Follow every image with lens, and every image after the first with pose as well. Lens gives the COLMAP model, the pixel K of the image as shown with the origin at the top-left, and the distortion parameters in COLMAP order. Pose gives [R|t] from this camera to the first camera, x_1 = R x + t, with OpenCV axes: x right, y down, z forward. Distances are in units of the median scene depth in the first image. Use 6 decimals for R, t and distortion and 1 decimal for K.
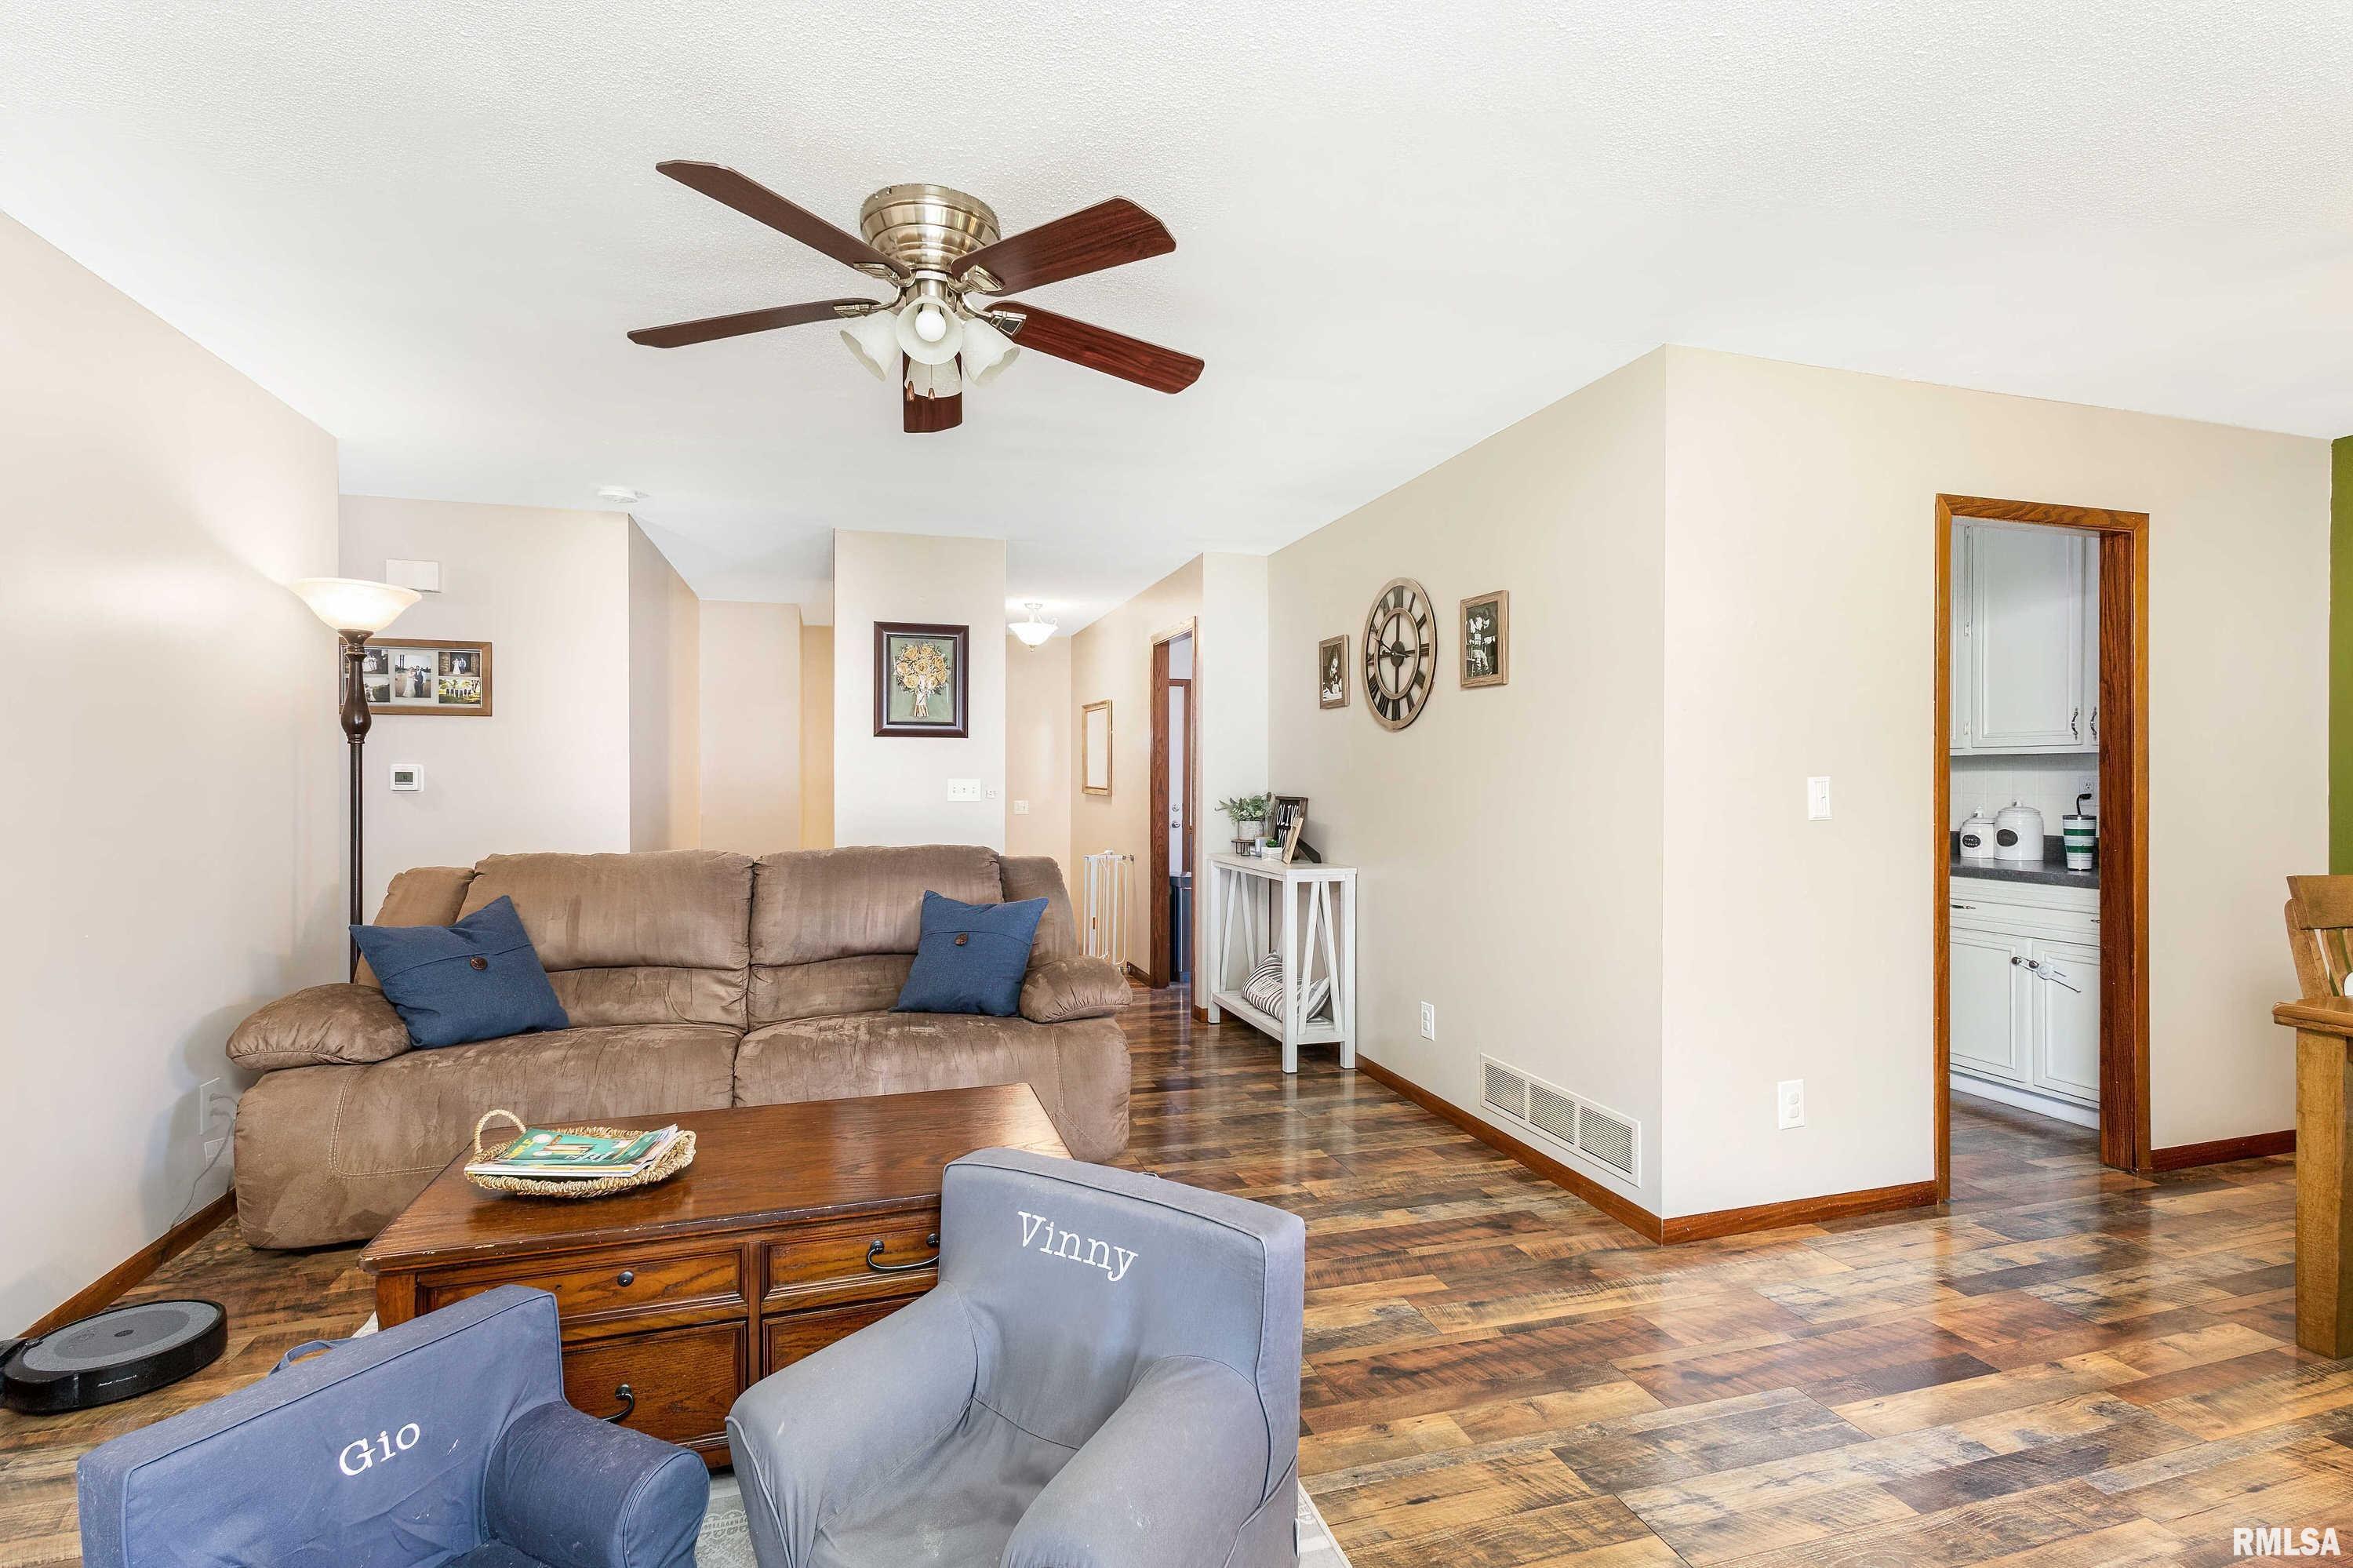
lens RADIAL K [[1106.7, 0, 1181.7], [0, 1106.7, 778.6], [0, 0, 1]] dist [0.010353, -0.003315]
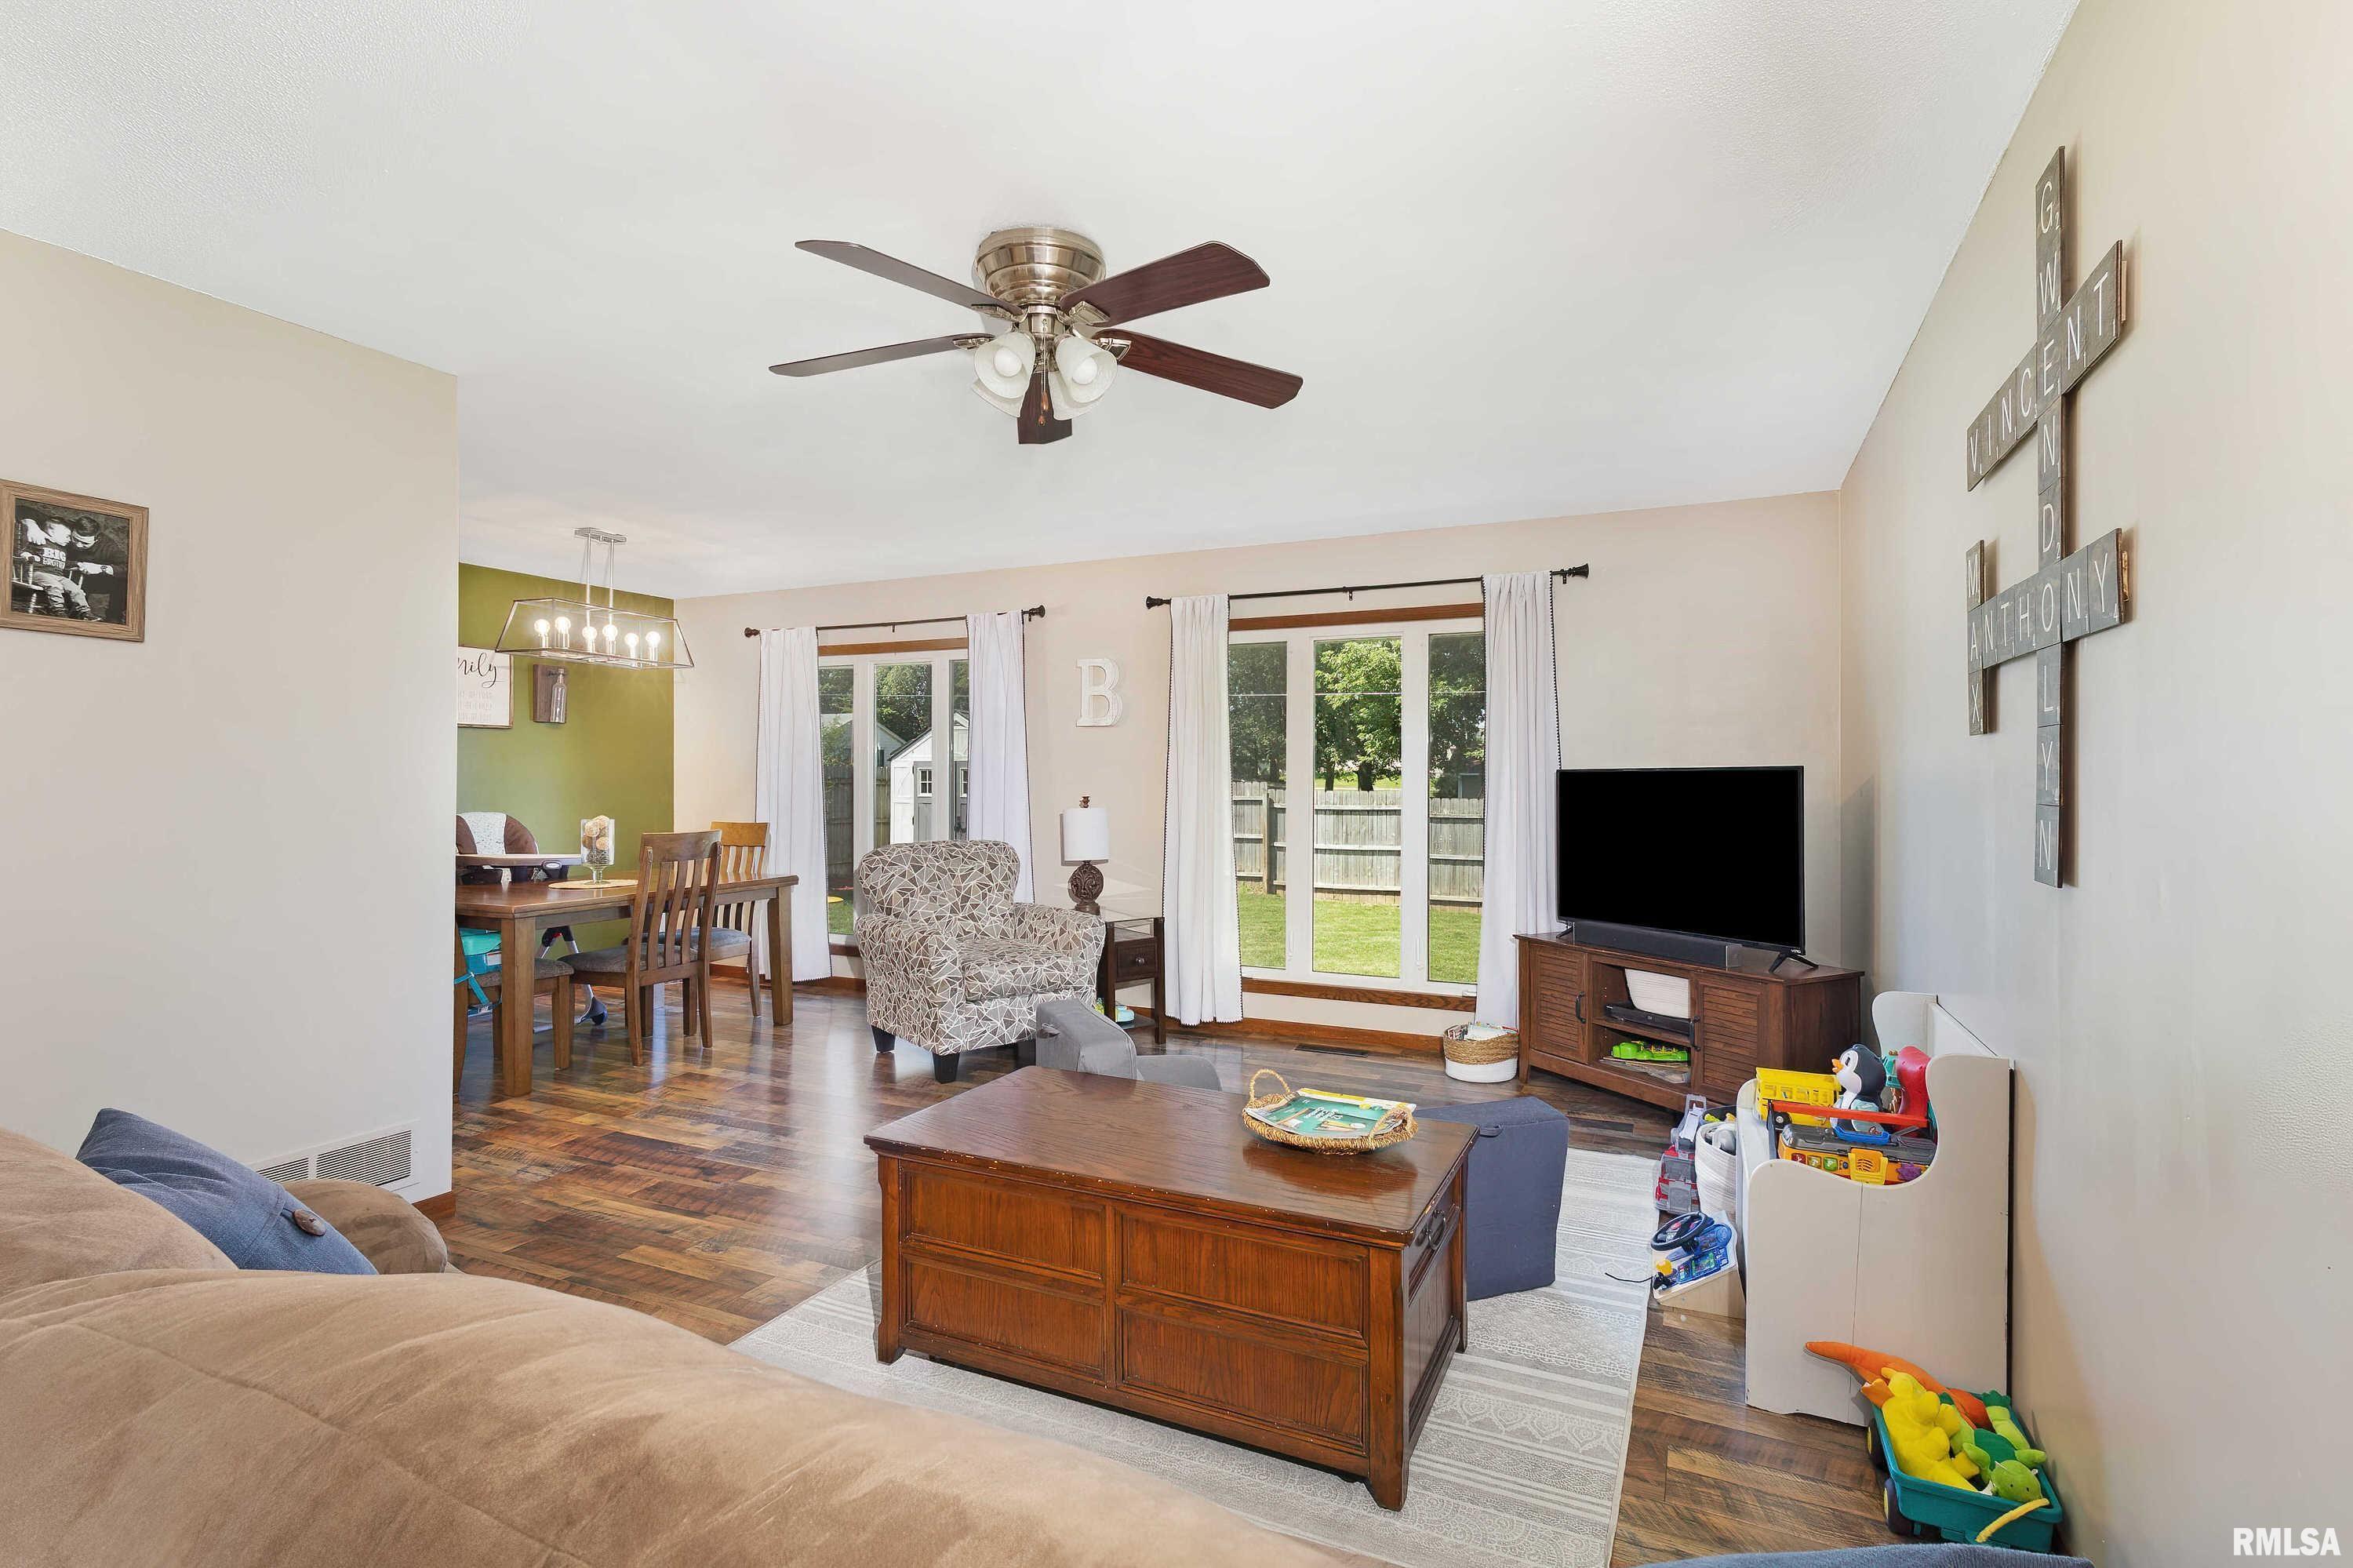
lens RADIAL K [[1106.7, 0, 1171.4], [0, 1106.7, 788.6], [0, 0, 1]] dist [0.010353, -0.003315]
pose [[-0.739331, -0.007426, 0.673301, -0.893299], [-0.002389, 0.999962, 0.008406, -0.002258], [-0.673338, 0.004607, -0.739321, 1.477416]]
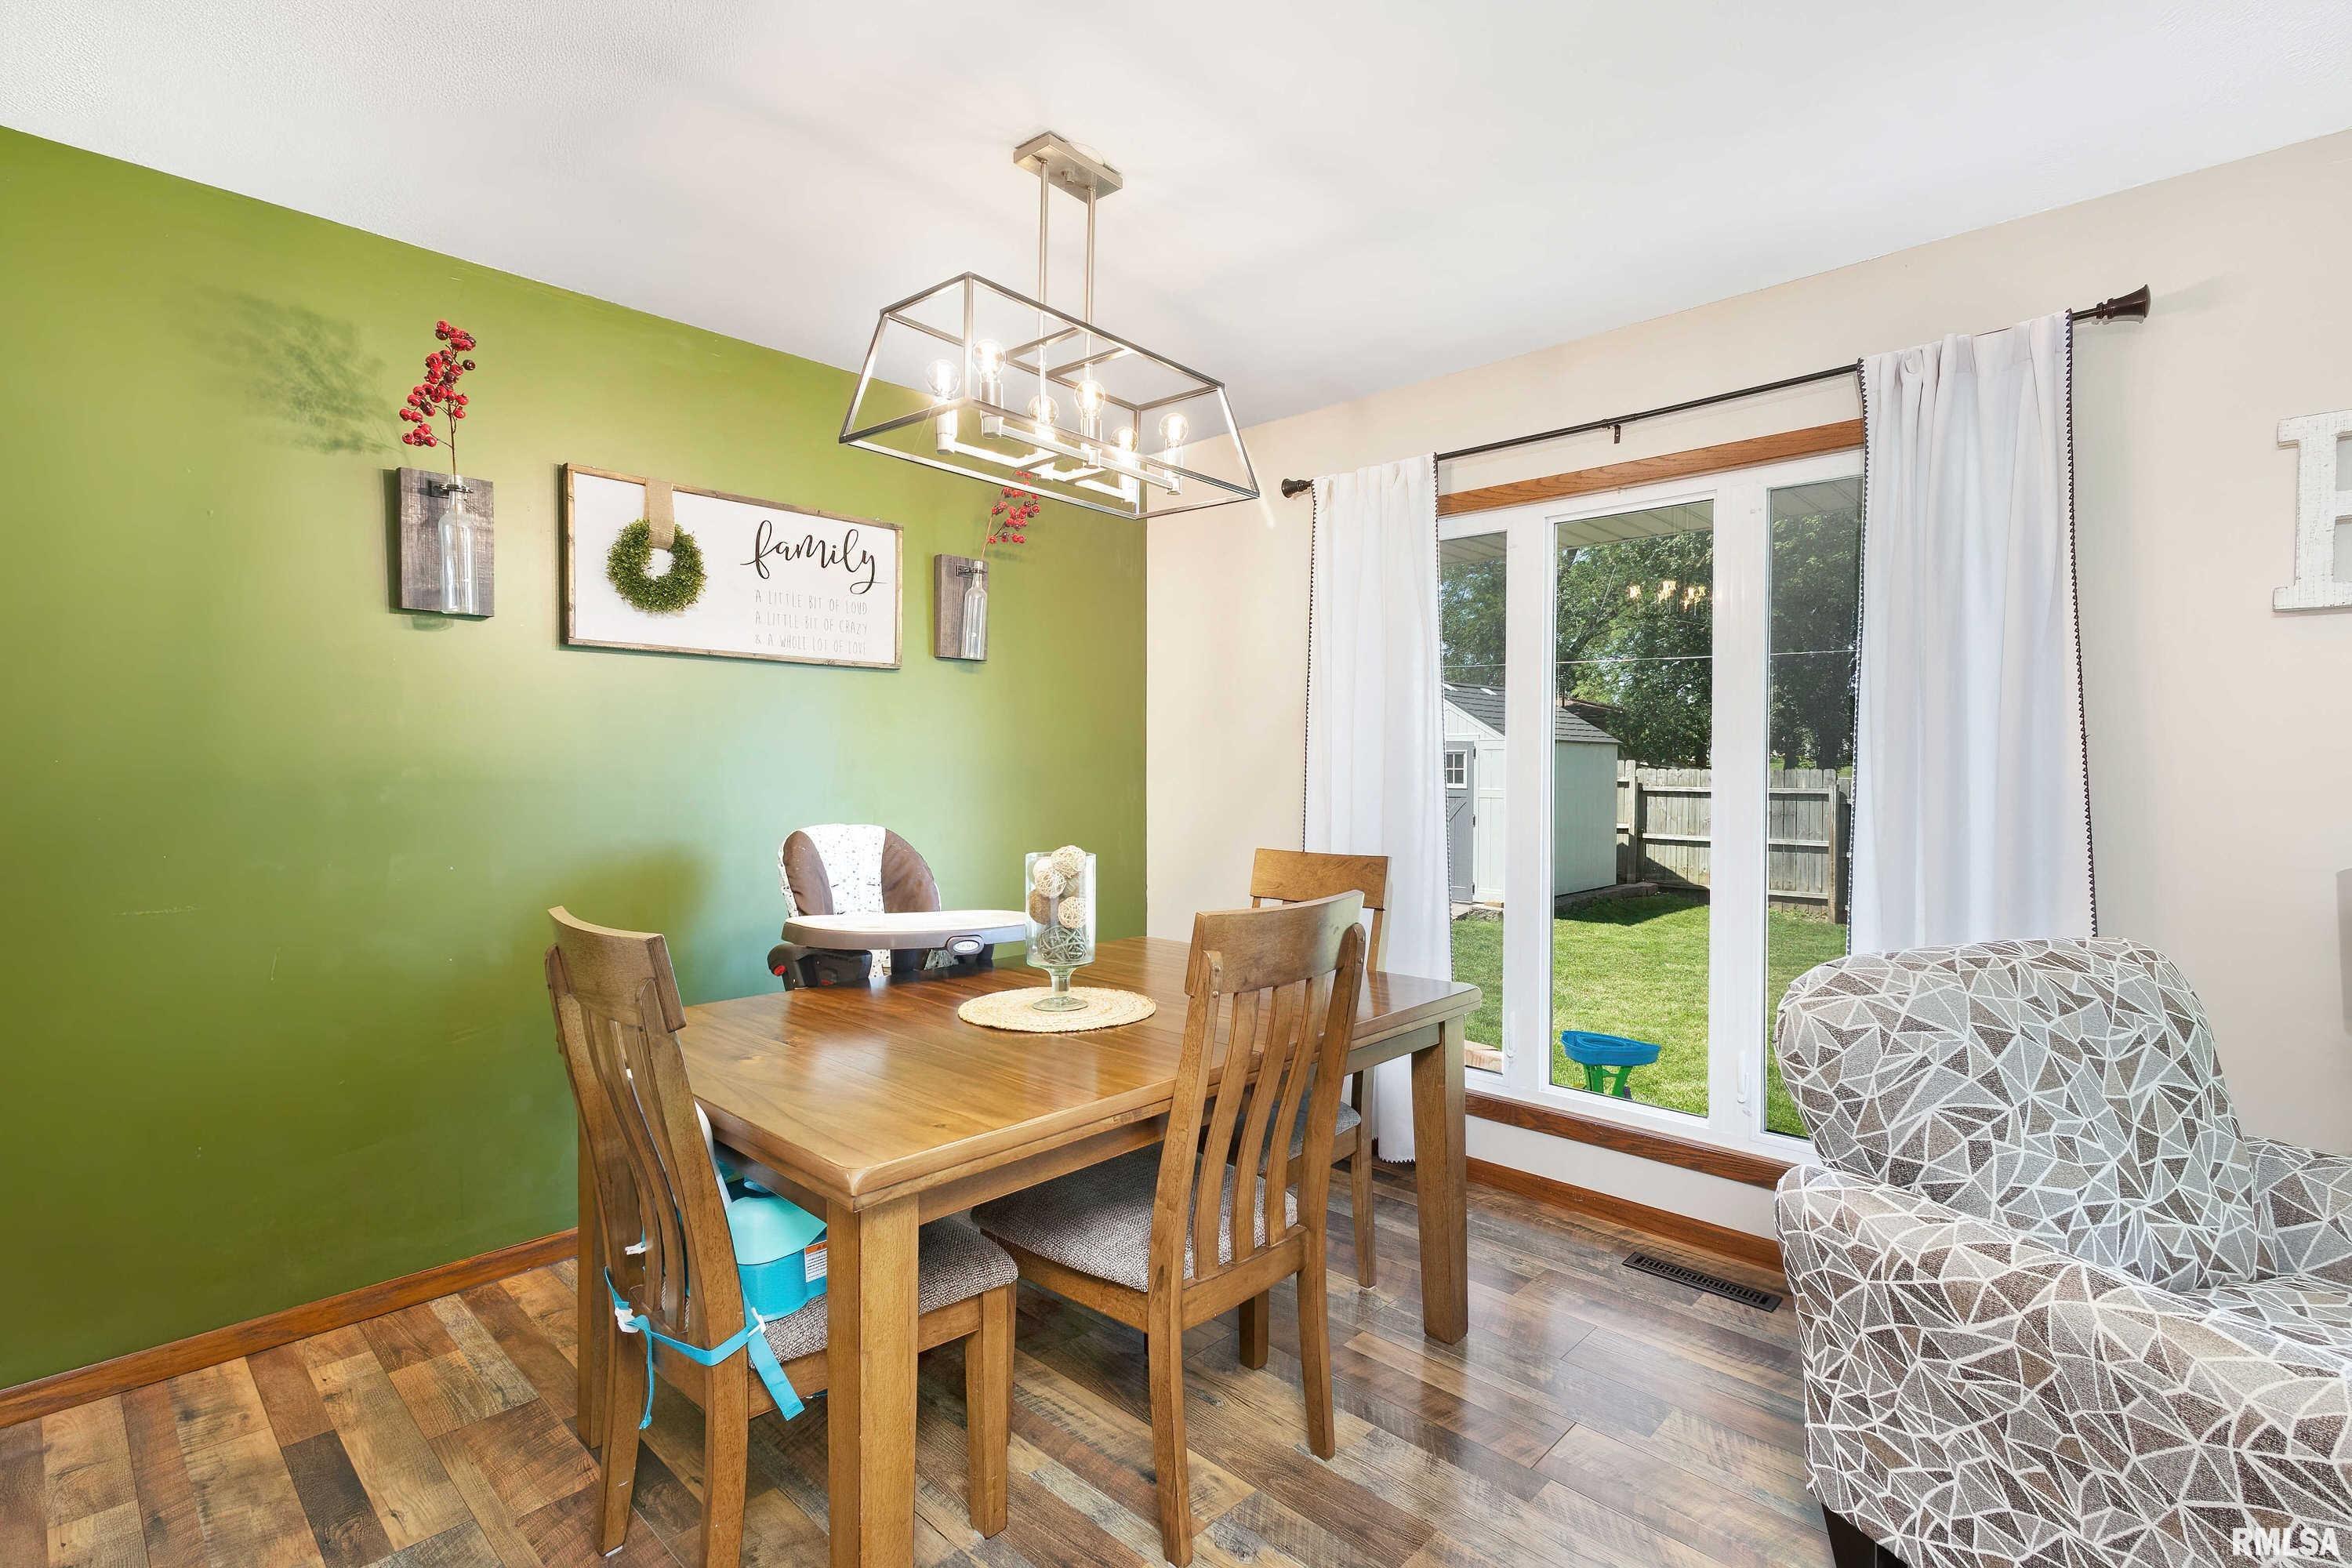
lens RADIAL K [[1106.2, 0, 1162.4], [0, 1106.2, 780.5], [0, 0, 1]] dist [0.010353, -0.003315]
pose [[-0.481465, -0.011948, 0.876384, 0.411074], [-0.001356, 0.999916, 0.012888, 0.004240], [-0.876464, 0.005016, -0.481441, 1.043958]]
